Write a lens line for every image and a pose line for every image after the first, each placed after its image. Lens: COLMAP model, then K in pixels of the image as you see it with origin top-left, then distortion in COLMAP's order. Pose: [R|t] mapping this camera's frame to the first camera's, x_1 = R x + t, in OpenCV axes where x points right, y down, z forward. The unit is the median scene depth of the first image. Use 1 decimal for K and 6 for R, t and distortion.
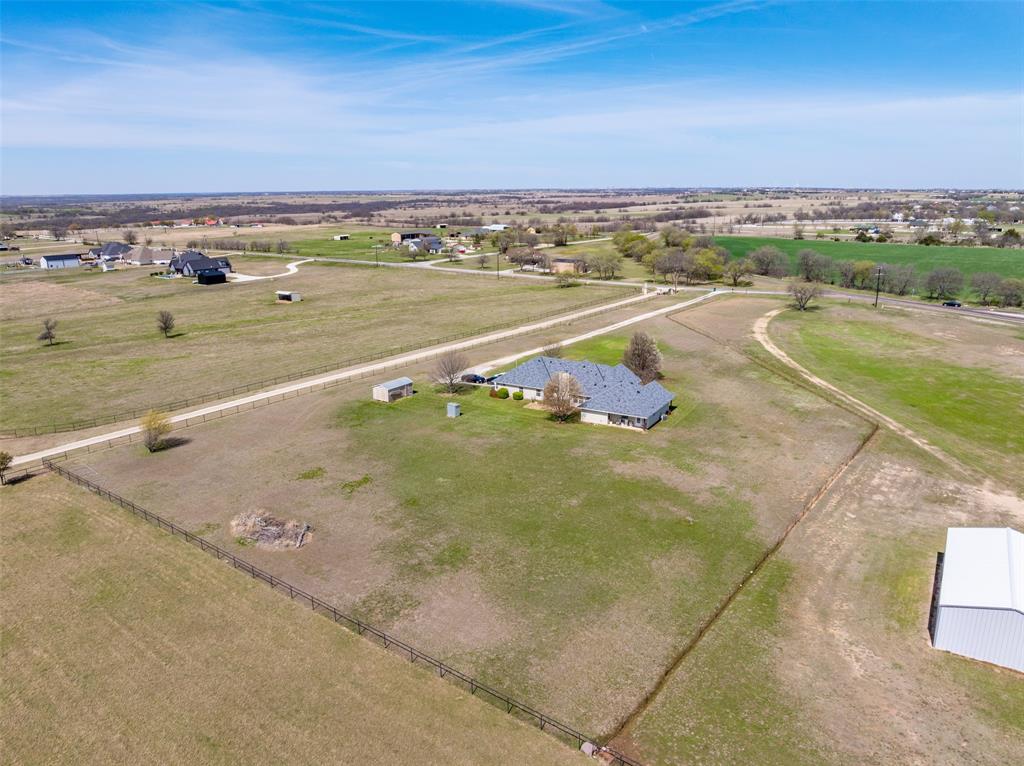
lens RADIAL K [[722.1, 0, 516.7], [0, 722.1, 385.6], [0, 0, 1]] dist [-0.038800, 0.003877]
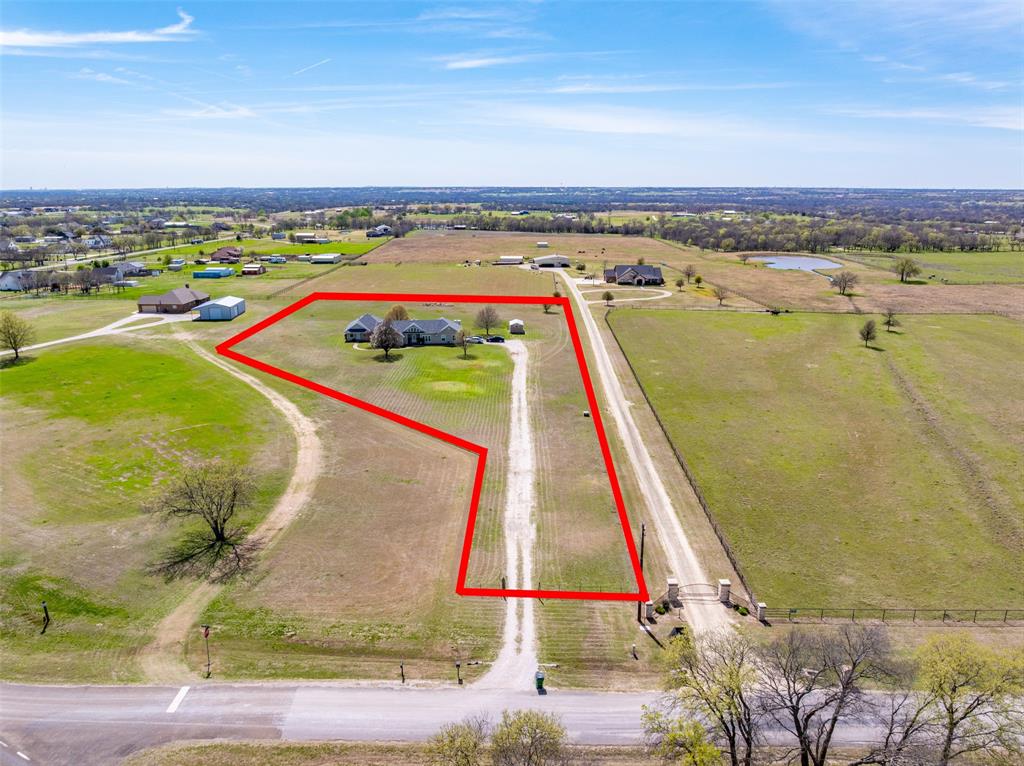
lens RADIAL K [[722.1, 0, 516.7], [0, 722.1, 385.6], [0, 0, 1]] dist [-0.038800, 0.003877]
pose [[-0.805584, 0.164547, -0.569174, 1.085732], [-0.152841, 0.870431, 0.467964, -0.893596], [0.572428, 0.463977, -0.676055, 3.026840]]
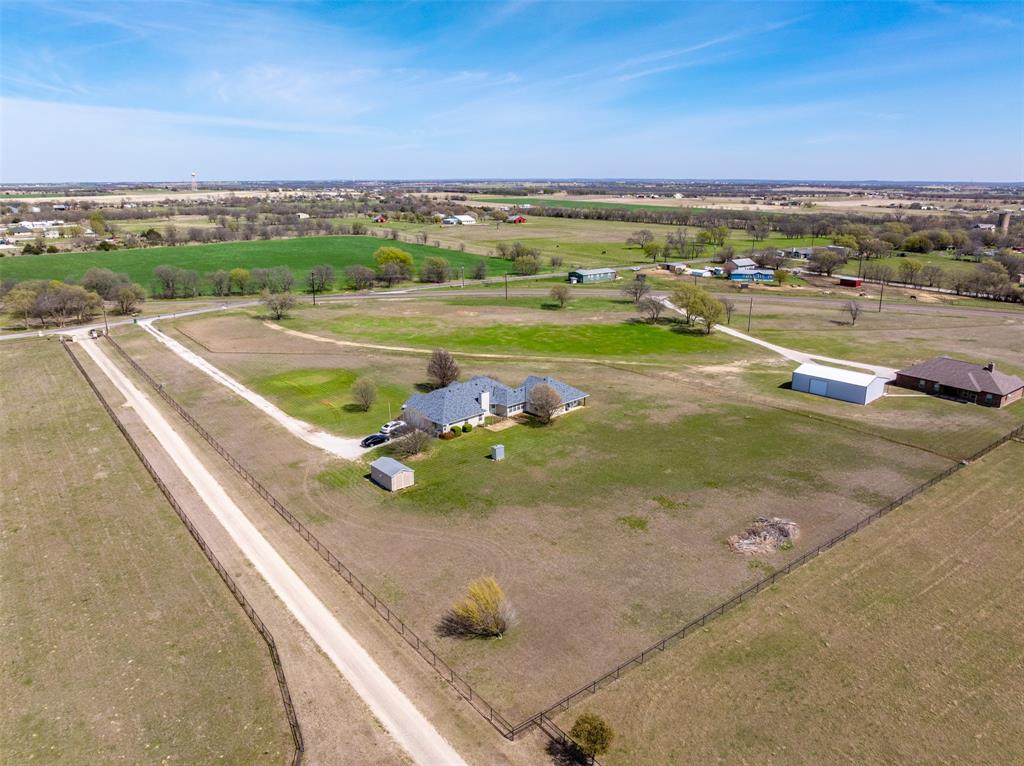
lens RADIAL K [[722.1, 0, 516.7], [0, 722.1, 385.6], [0, 0, 1]] dist [-0.038800, 0.003877]
pose [[0.248354, -0.262793, 0.932341, -1.245601], [0.253728, 0.946540, 0.199208, -0.309484], [-0.934849, 0.187087, 0.301755, 0.831019]]
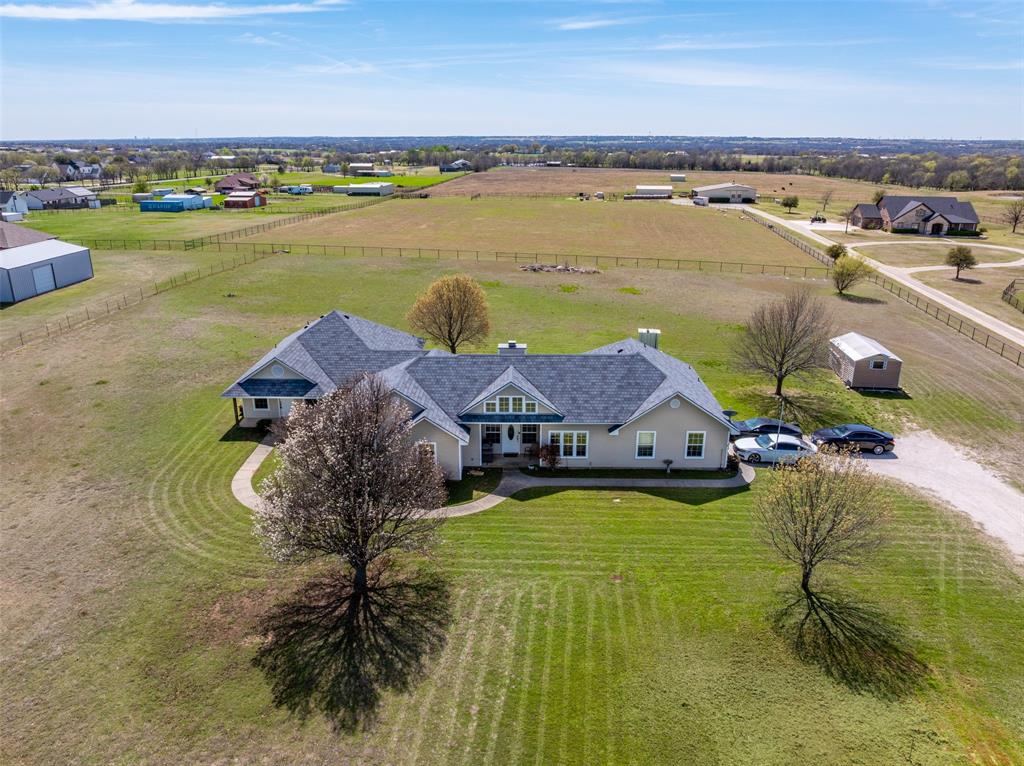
lens RADIAL K [[722.1, 0, 516.7], [0, 722.1, 385.6], [0, 0, 1]] dist [-0.038800, 0.003877]
pose [[-0.866696, 0.169703, -0.469082, 0.332119], [-0.128274, 0.832913, 0.538333, -0.275816], [0.482061, 0.526742, -0.700114, 1.704604]]
